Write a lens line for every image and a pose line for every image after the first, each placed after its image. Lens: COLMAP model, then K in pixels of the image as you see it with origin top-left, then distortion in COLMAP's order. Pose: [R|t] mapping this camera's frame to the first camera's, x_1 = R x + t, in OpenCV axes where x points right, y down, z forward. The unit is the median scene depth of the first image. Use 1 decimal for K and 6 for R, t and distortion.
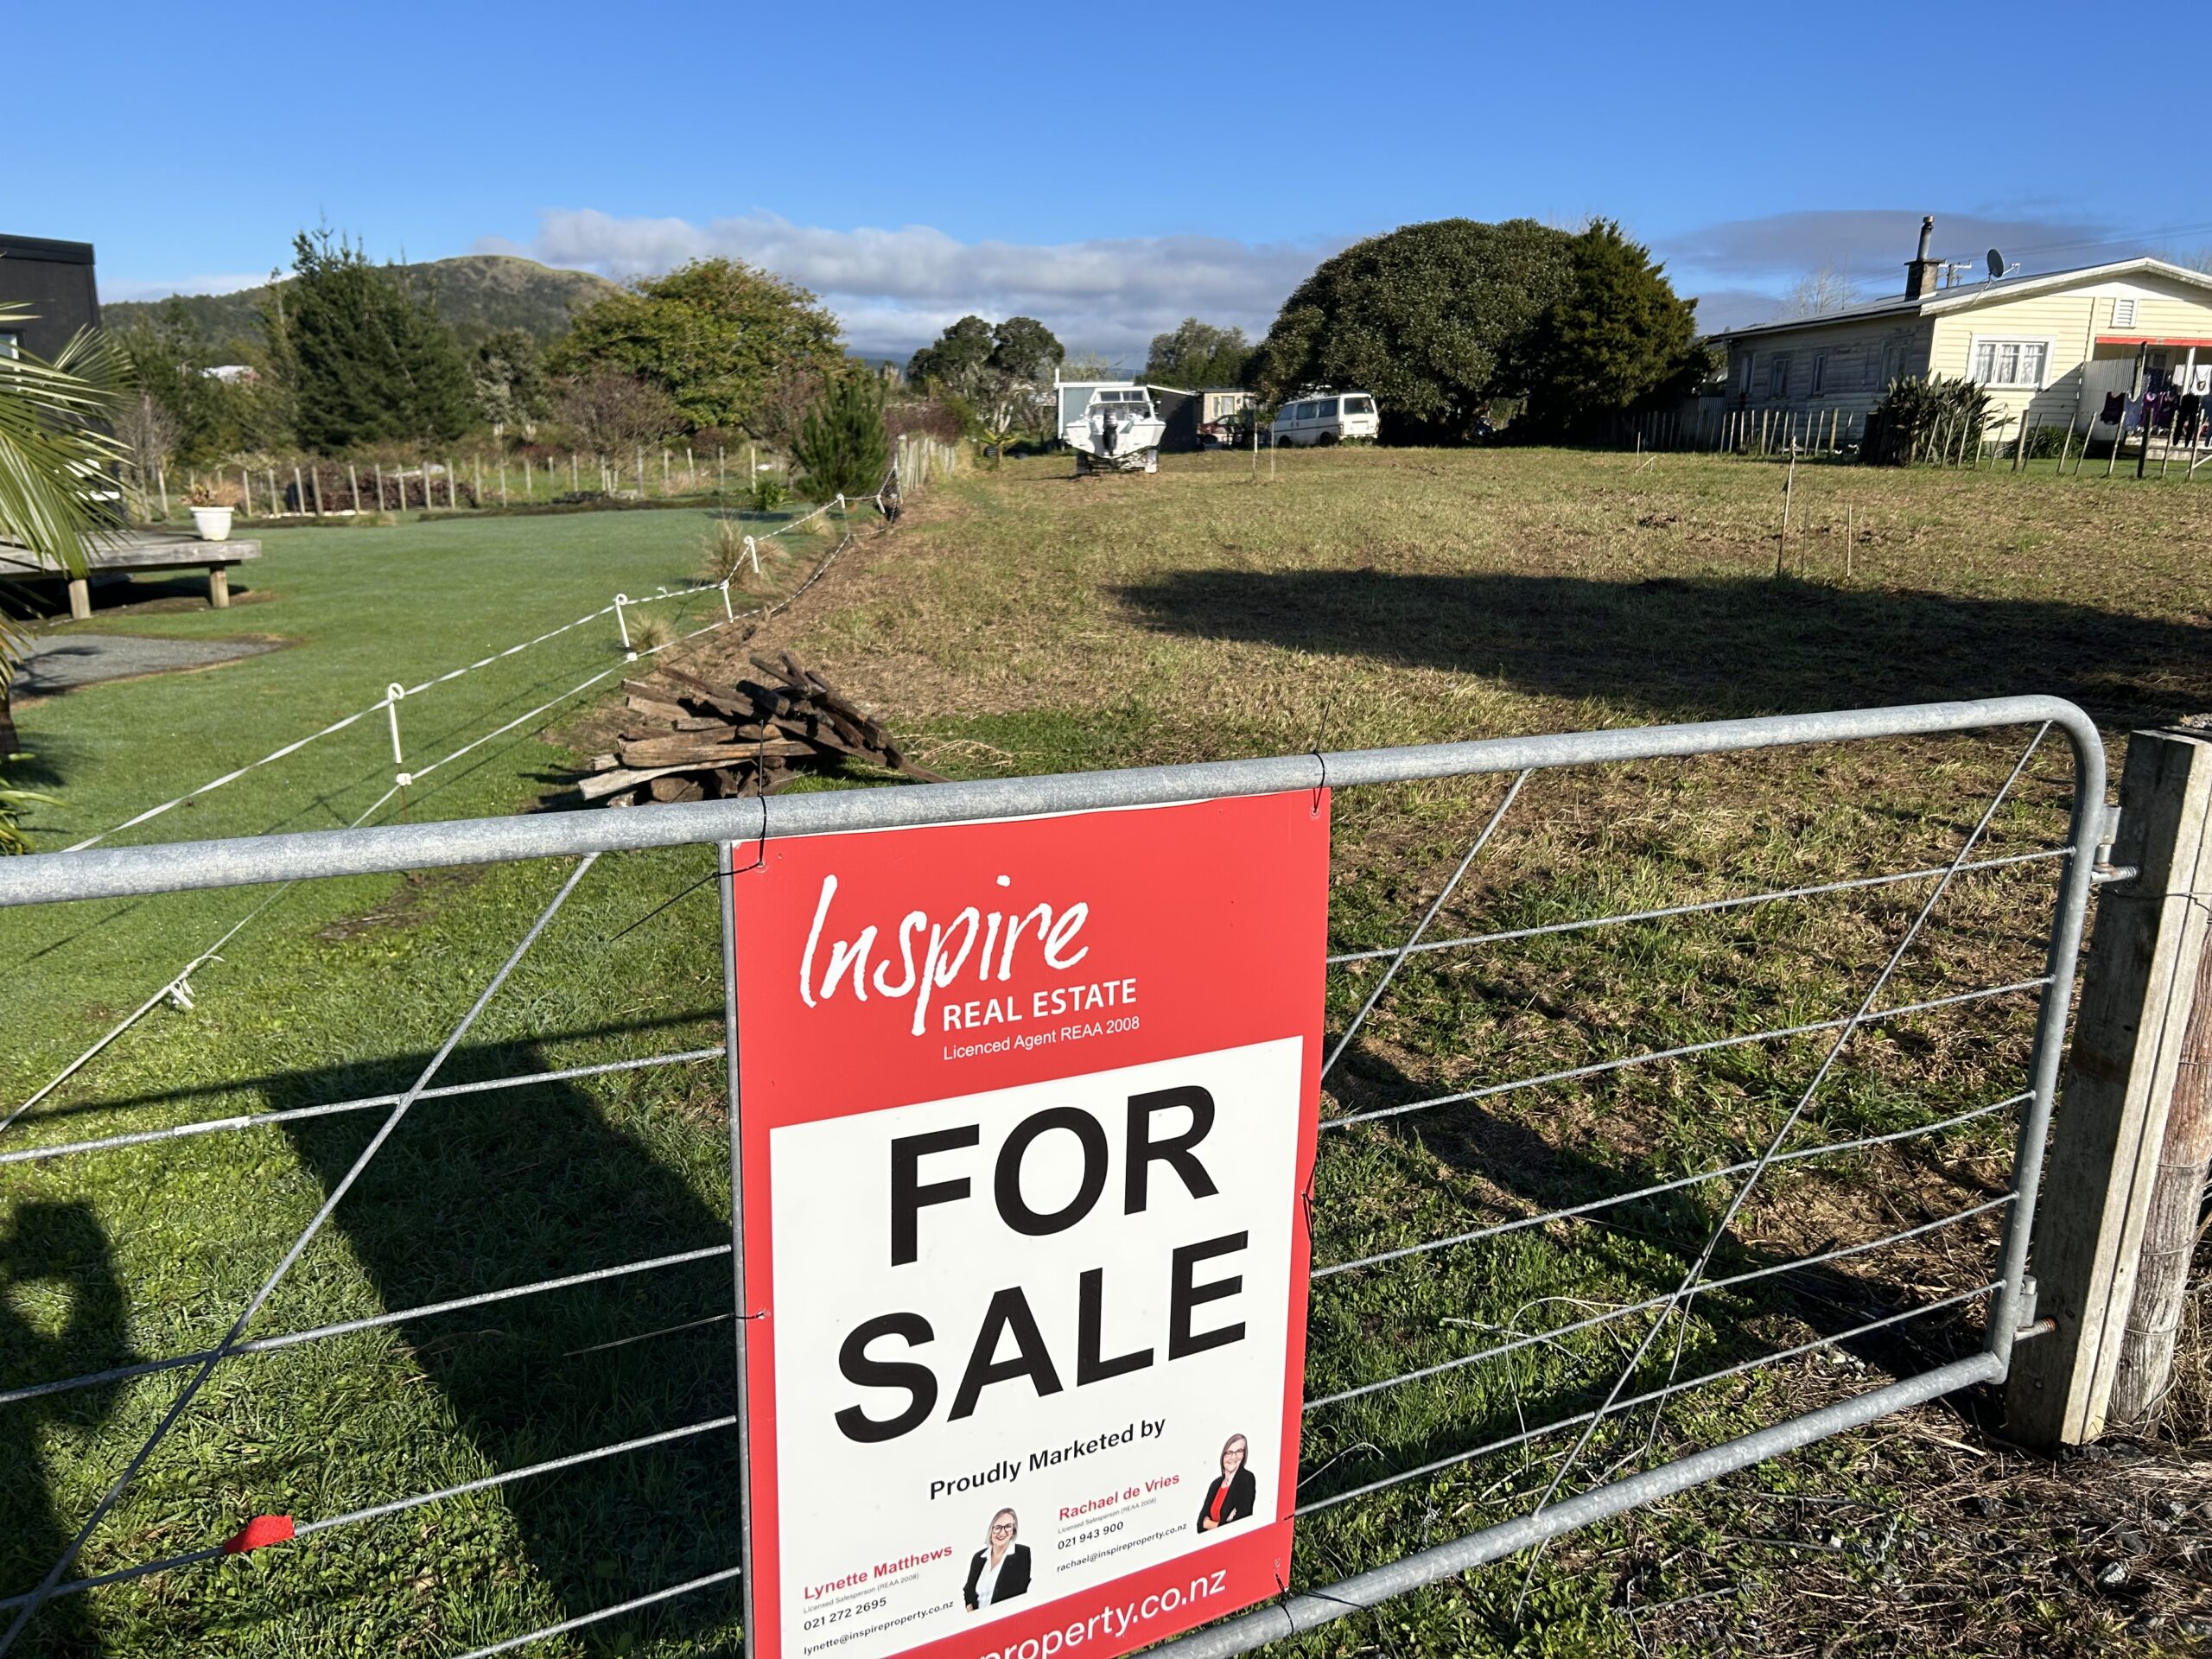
lens RADIAL K [[1776.5, 0, 1042.5], [0, 1776.5, 846.8], [0, 0, 1]] dist [0.065686, -0.081918]
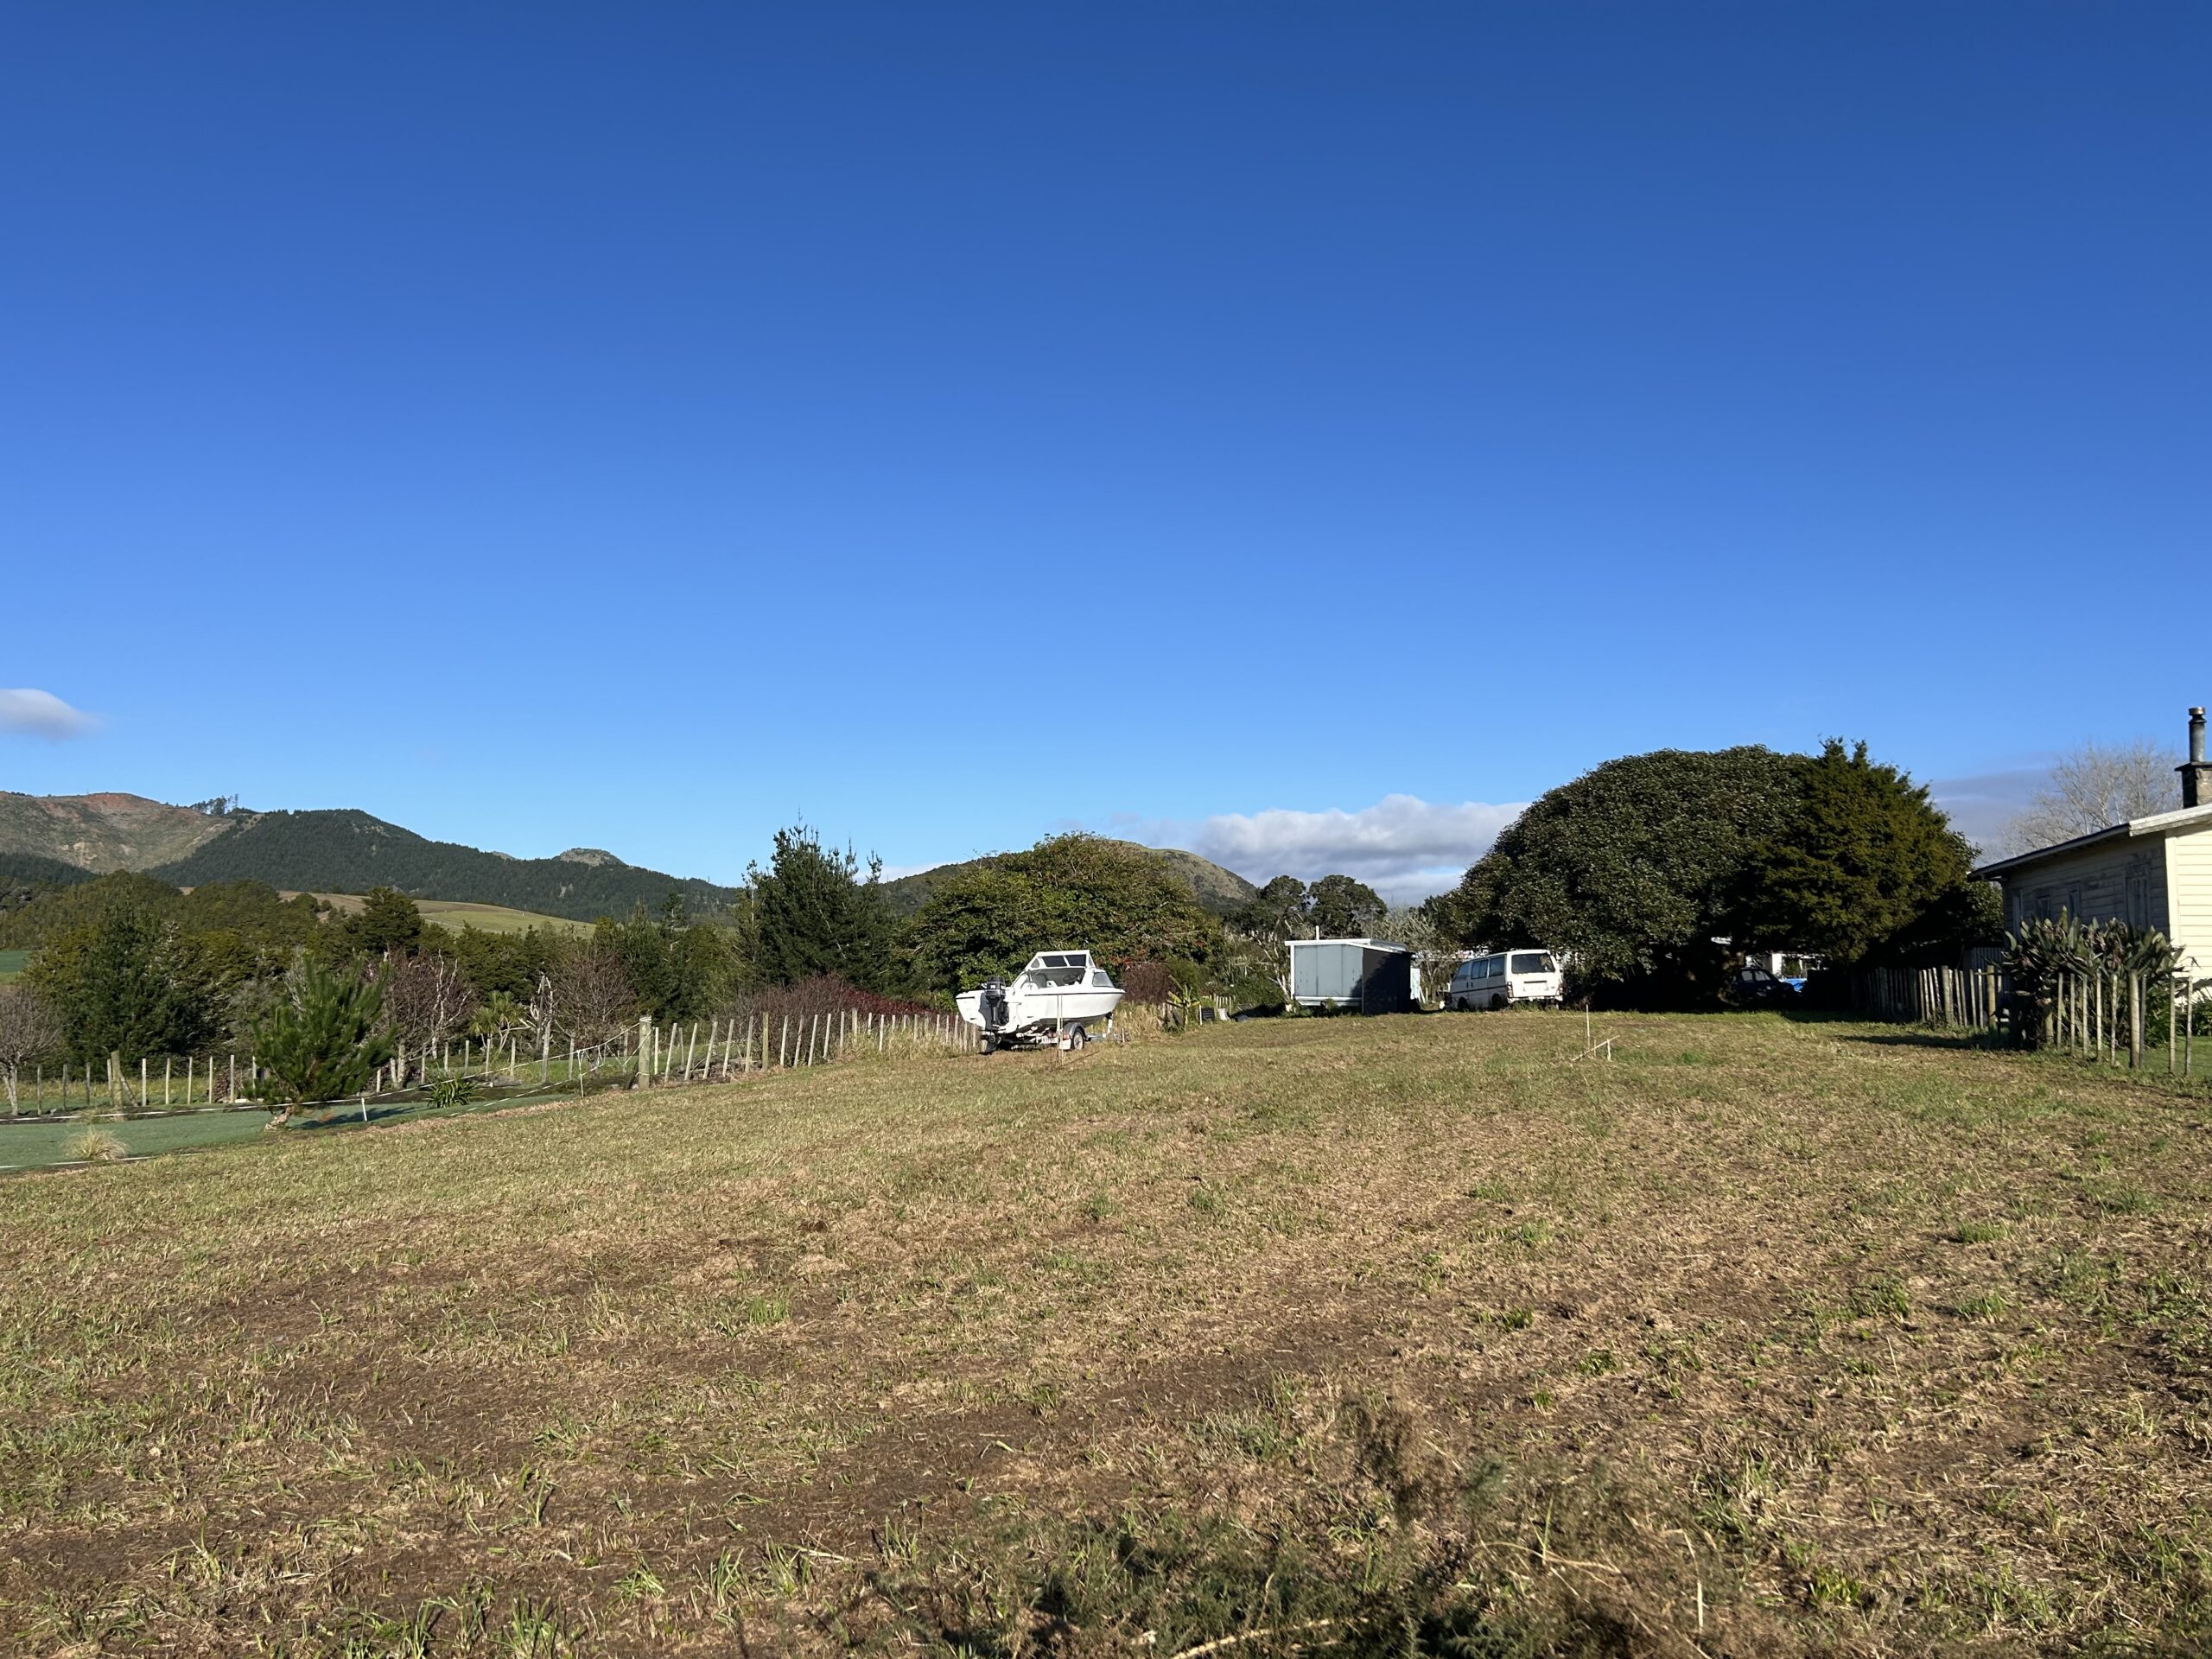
lens RADIAL K [[1678.5, 0, 1100.4], [0, 1678.5, 878.6], [0, 0, 1]] dist [0.071529, -0.098659]
pose [[0.939471, -0.036171, -0.340713, 0.254614], [-0.062765, 0.959416, -0.274921, -0.053565], [0.336830, 0.279665, 0.899073, 0.203906]]
